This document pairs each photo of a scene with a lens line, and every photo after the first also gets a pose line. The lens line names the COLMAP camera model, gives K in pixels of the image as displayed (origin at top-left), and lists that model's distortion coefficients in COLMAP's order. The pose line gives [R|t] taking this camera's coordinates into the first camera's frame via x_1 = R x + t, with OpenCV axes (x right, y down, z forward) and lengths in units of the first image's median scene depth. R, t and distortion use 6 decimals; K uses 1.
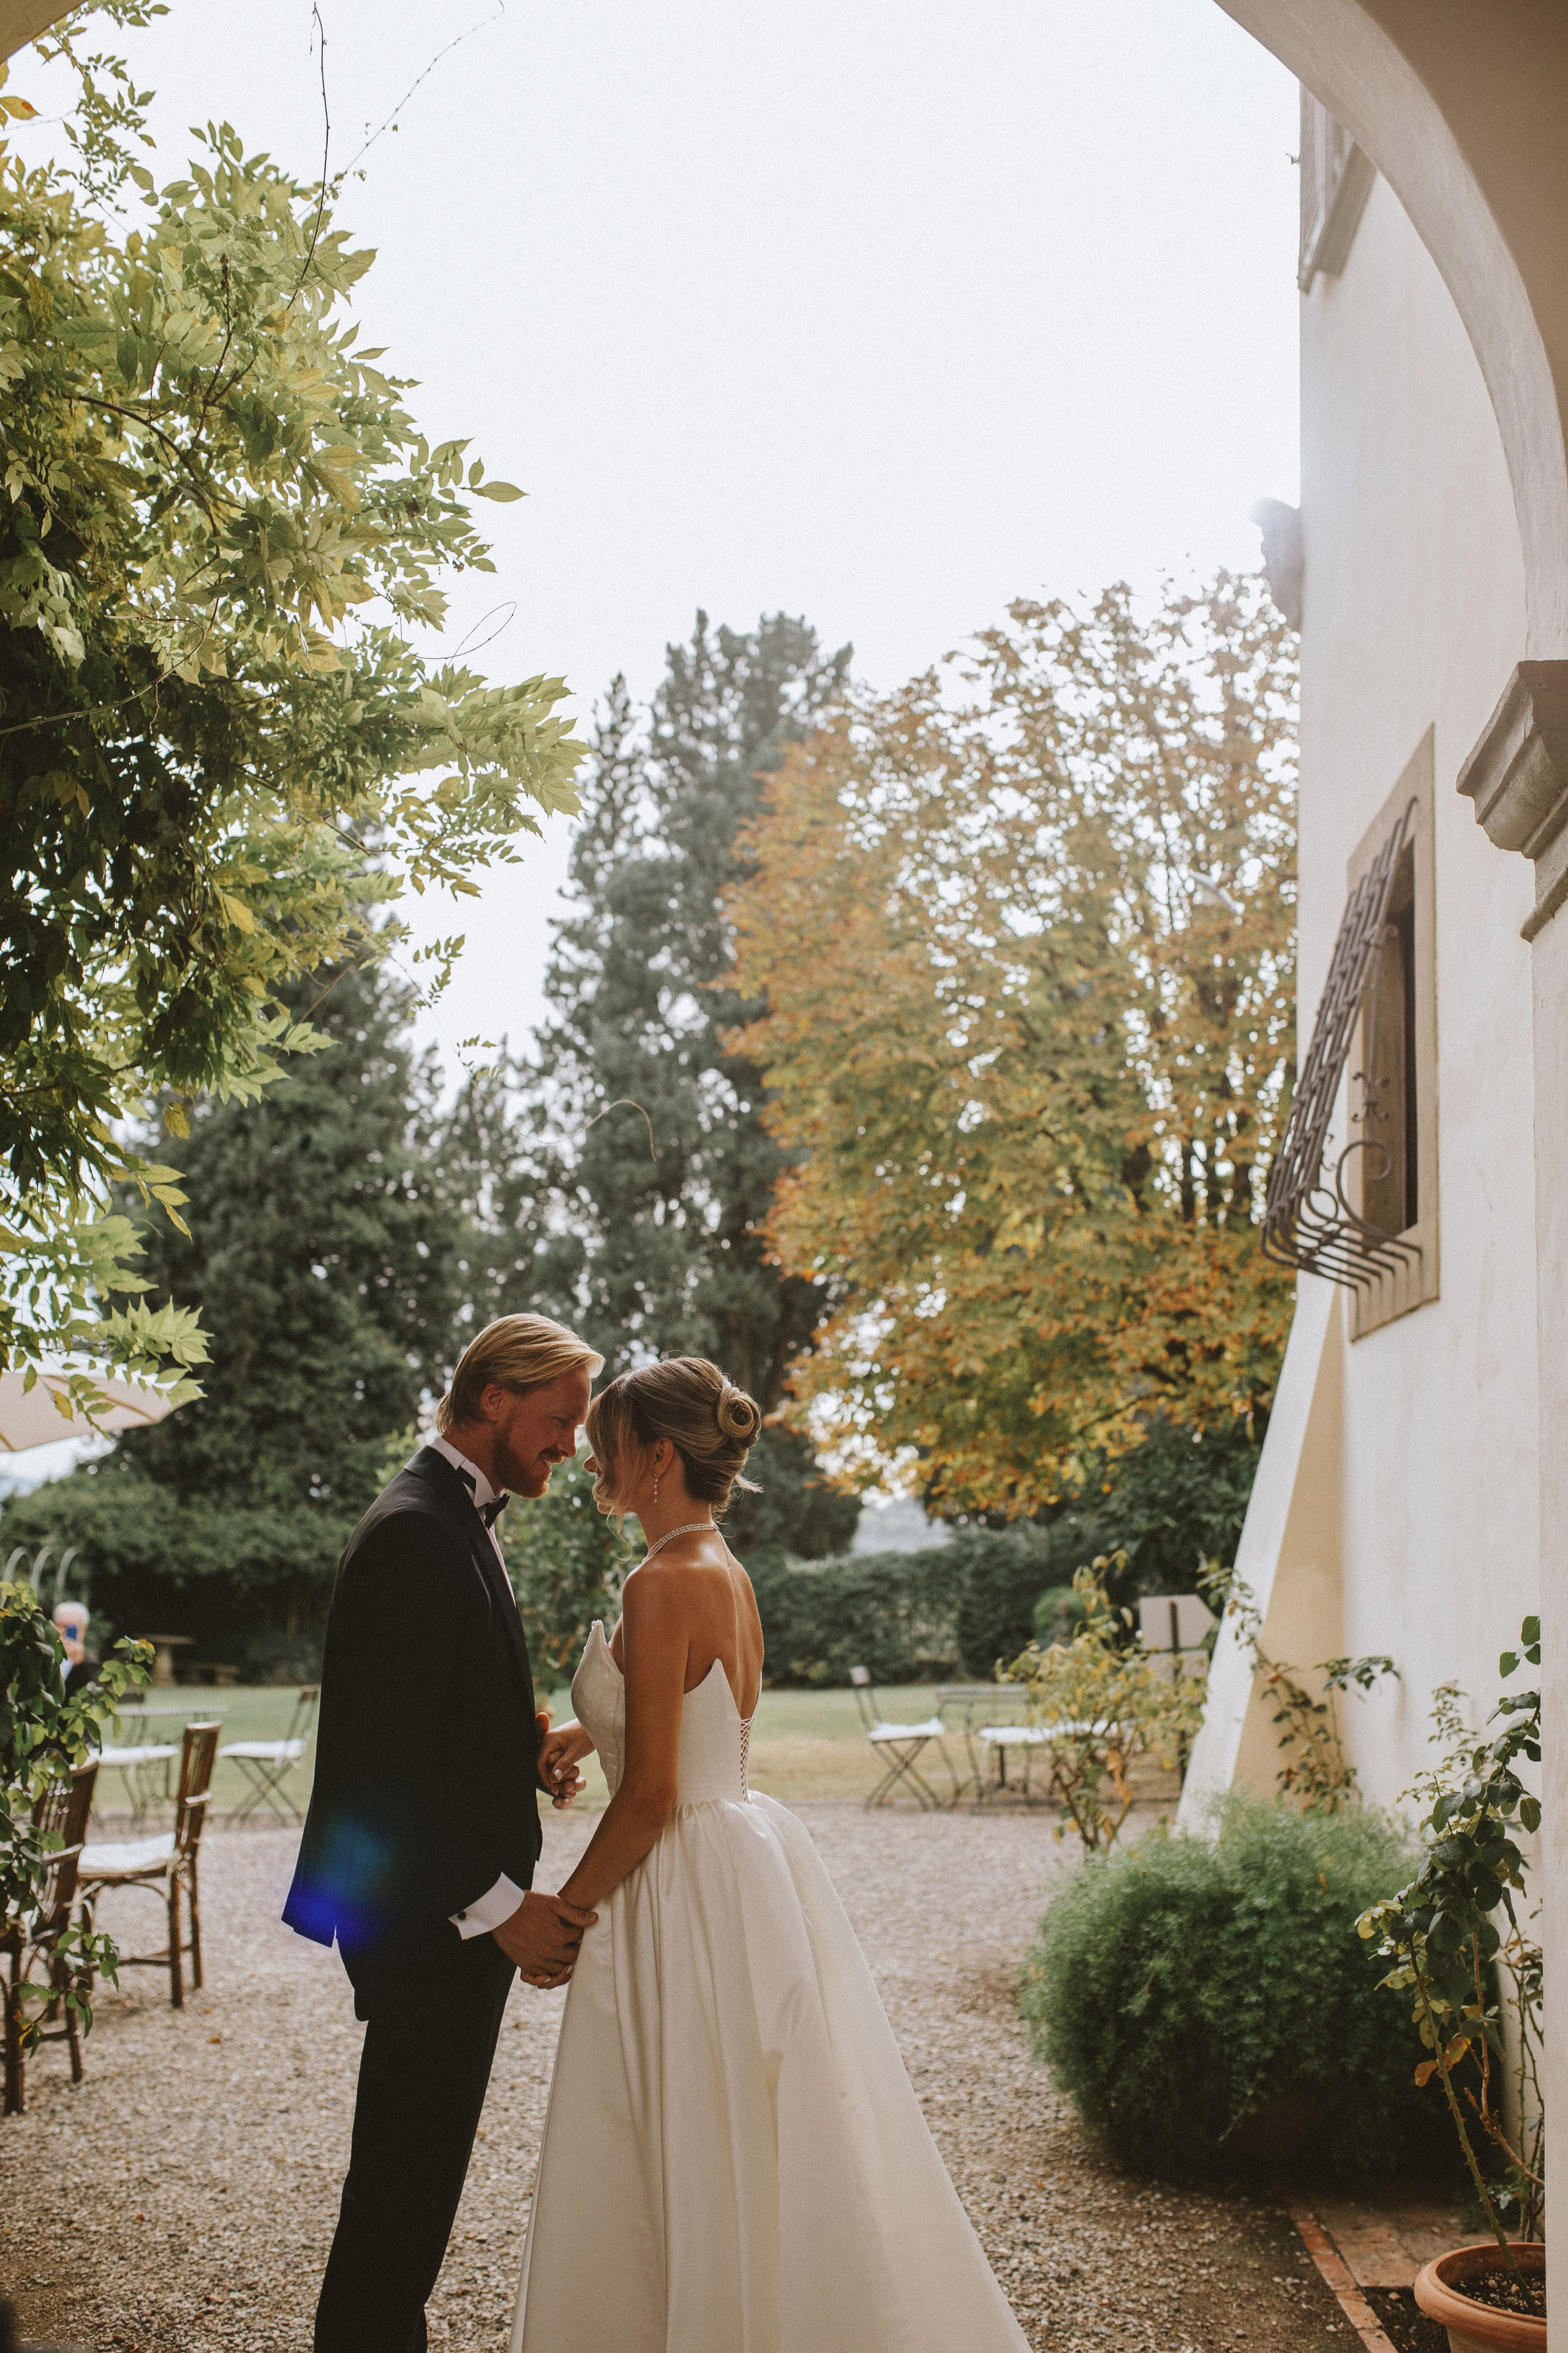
lens RADIAL K [[2239.7, 0, 786.2], [0, 2239.7, 1166.4], [0, 0, 1]] dist [-0.065070, 0.093234]
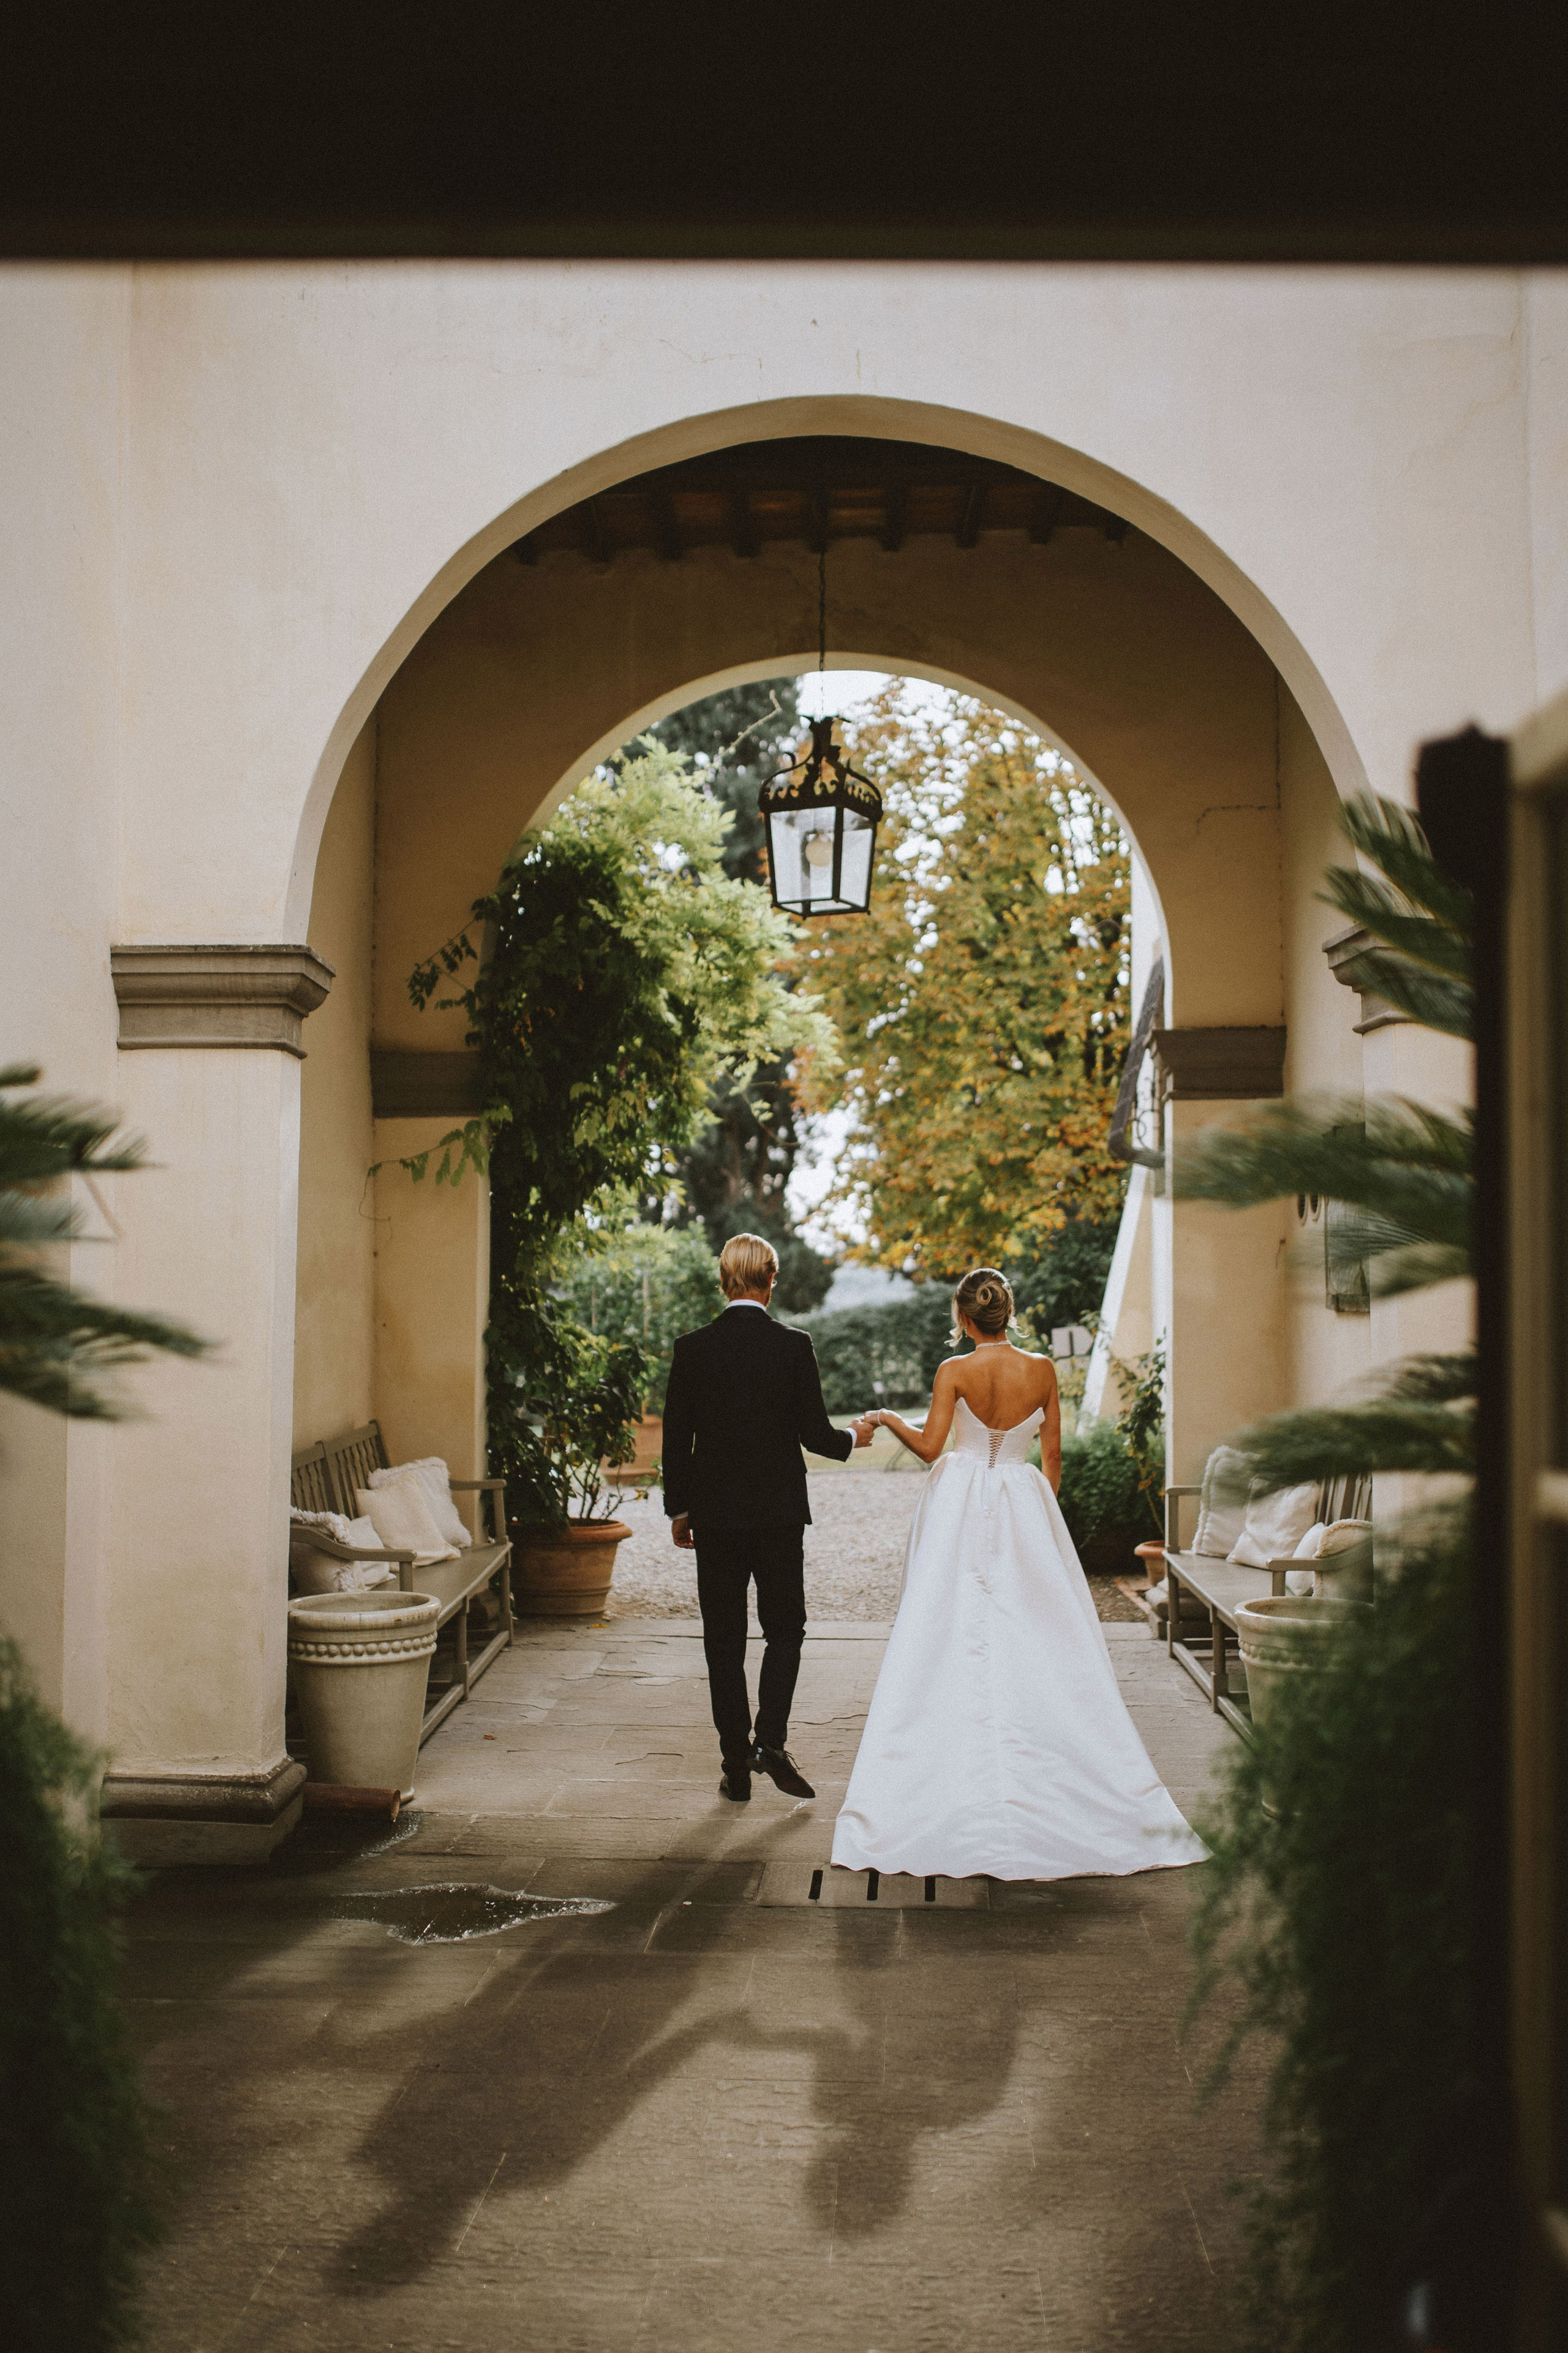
lens RADIAL K [[2239.7, 0, 786.2], [0, 2239.7, 1166.4], [0, 0, 1]] dist [-0.065070, 0.093234]
pose [[0.999106, -0.032927, 0.026497, -0.064418], [0.029852, 0.993583, 0.109096, -0.090558], [-0.029919, -0.108207, 0.993678, -0.498385]]
